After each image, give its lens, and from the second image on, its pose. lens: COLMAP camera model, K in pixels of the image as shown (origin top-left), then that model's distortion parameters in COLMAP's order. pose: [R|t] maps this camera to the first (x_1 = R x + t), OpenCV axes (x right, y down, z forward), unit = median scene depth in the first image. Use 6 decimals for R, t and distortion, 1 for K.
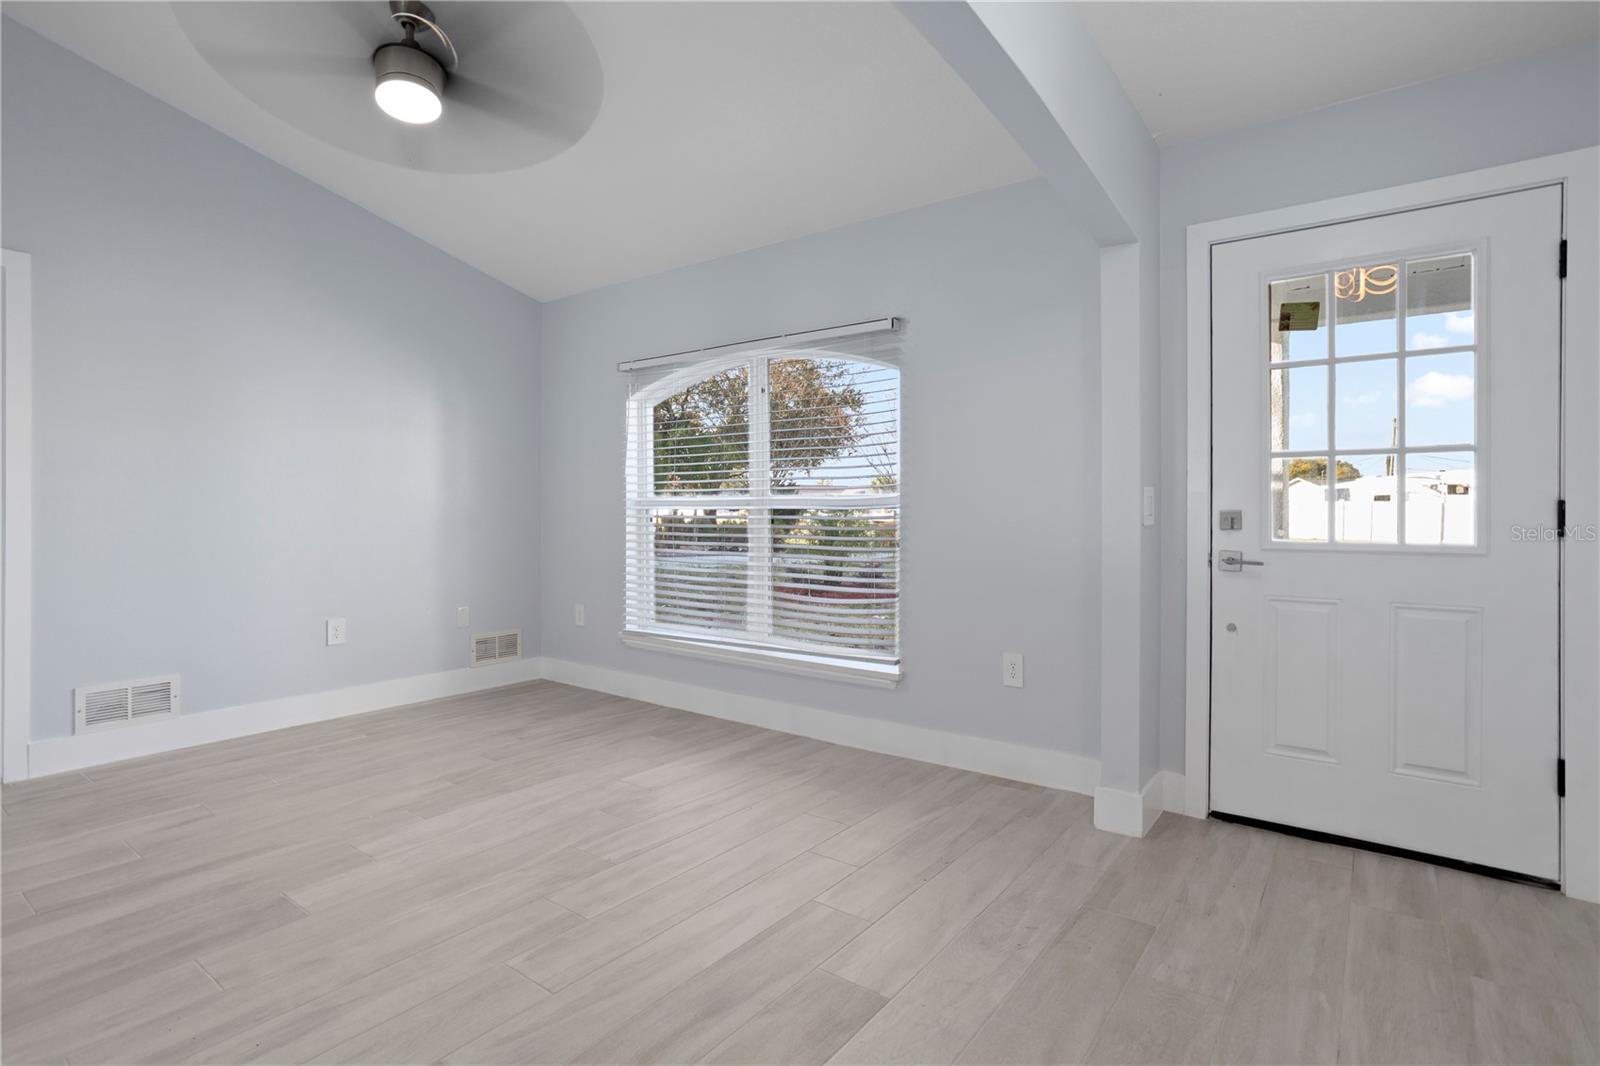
lens RADIAL K [[778.4, 0, 812.1], [0, 778.4, 522.4], [0, 0, 1]] dist [-0.049309, 0.026586]
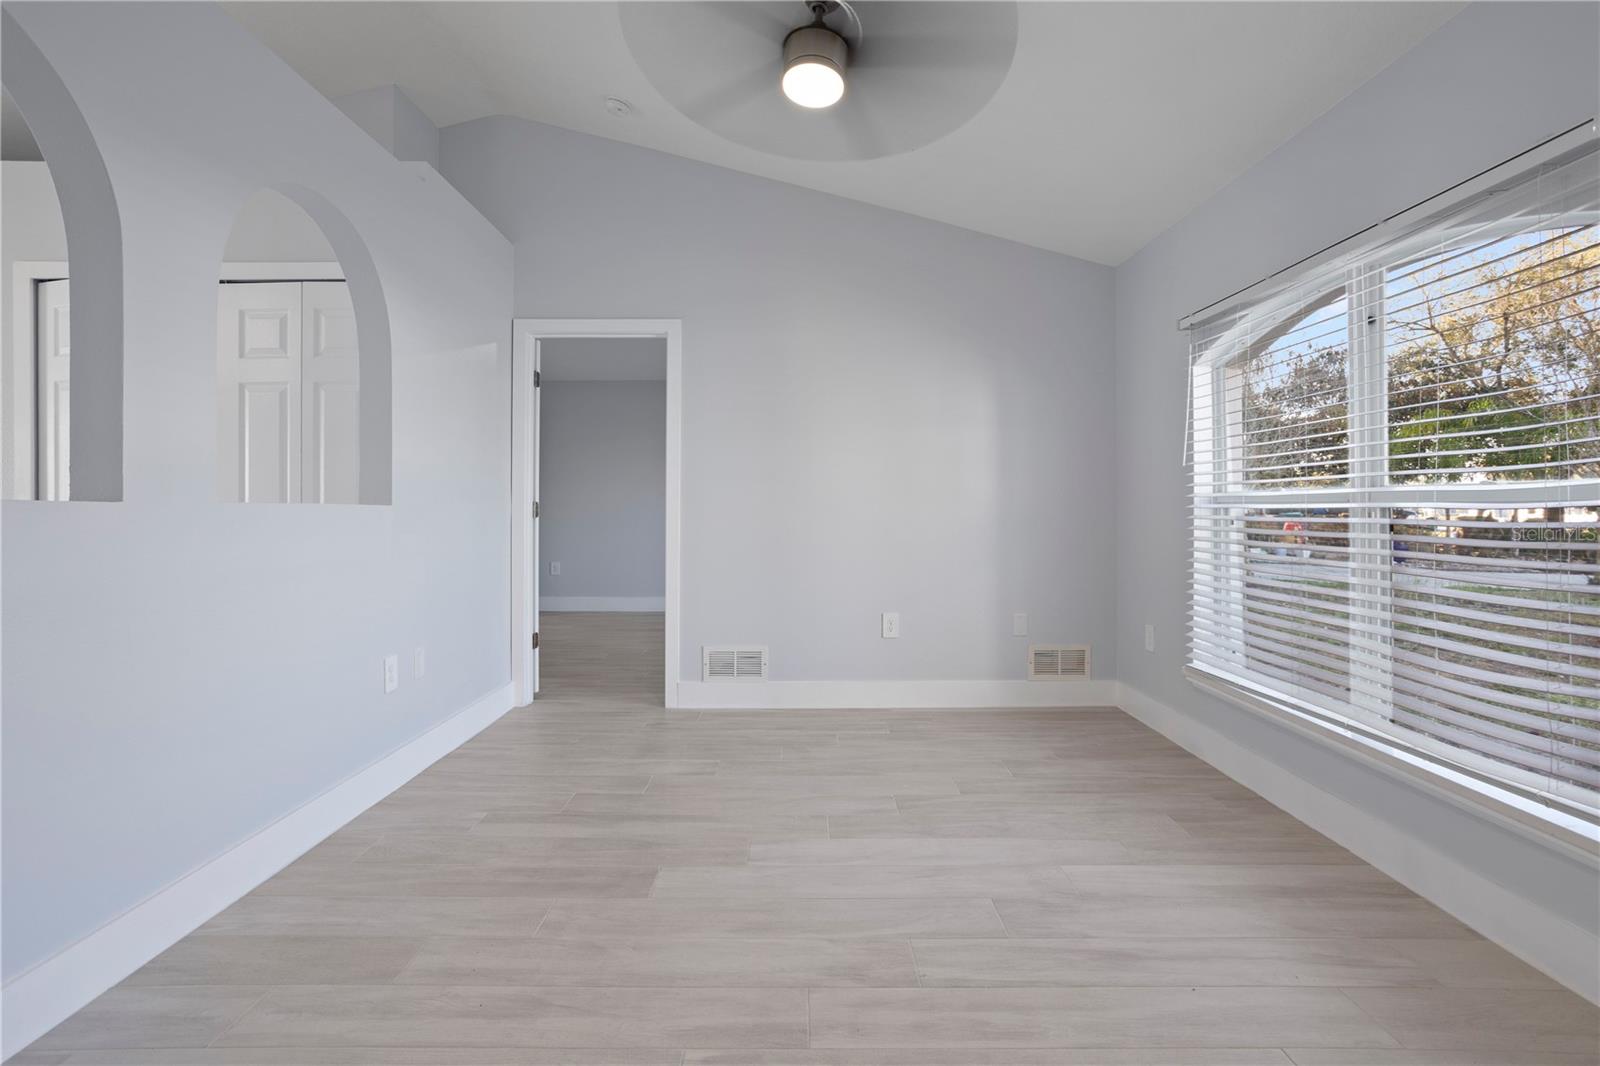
lens RADIAL K [[778.4, 0, 808.1], [0, 778.4, 509.3], [0, 0, 1]] dist [-0.049309, 0.026586]
pose [[0.603856, 0.000123, -0.797093, 0.198303], [-0.013719, 0.999853, -0.010239, -0.003812], [0.796975, 0.017118, 0.603769, 0.344330]]
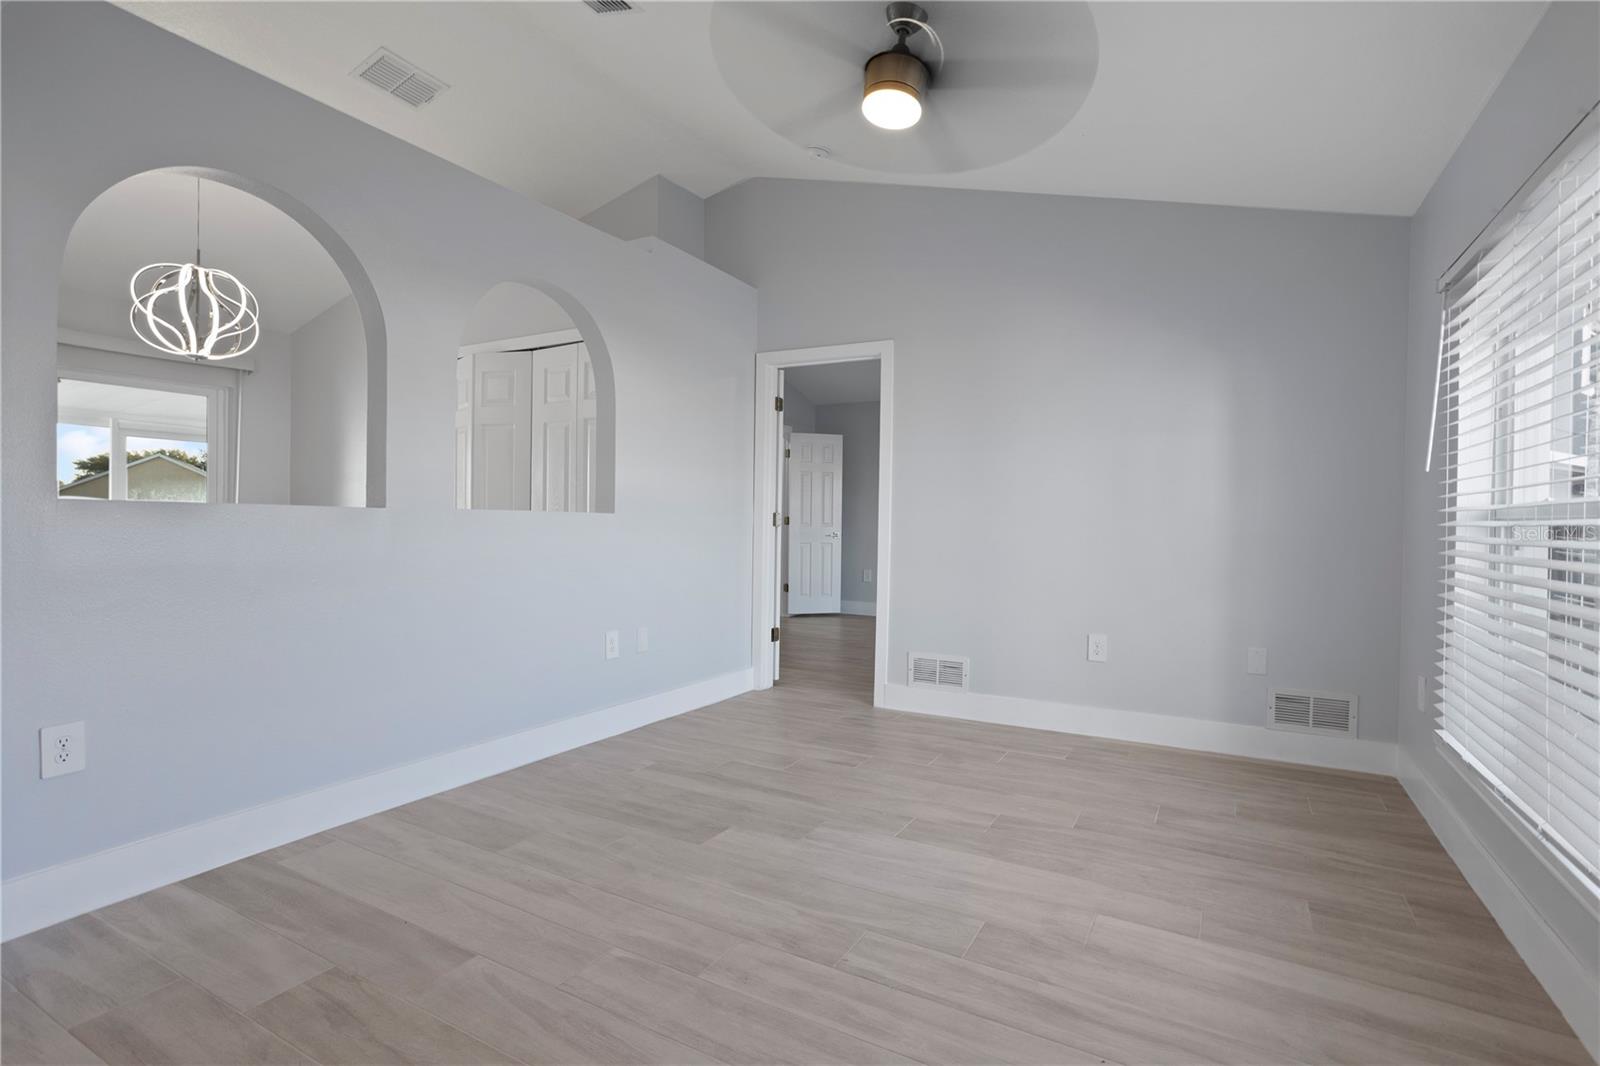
lens RADIAL K [[778.4, 0, 800.9], [0, 778.4, 531.8], [0, 0, 1]] dist [-0.049309, 0.026586]
pose [[0.127994, 0.015715, -0.991650, 0.381043], [-0.031011, 0.999449, 0.011836, -0.005716], [0.991290, 0.029237, 0.128411, 0.637894]]
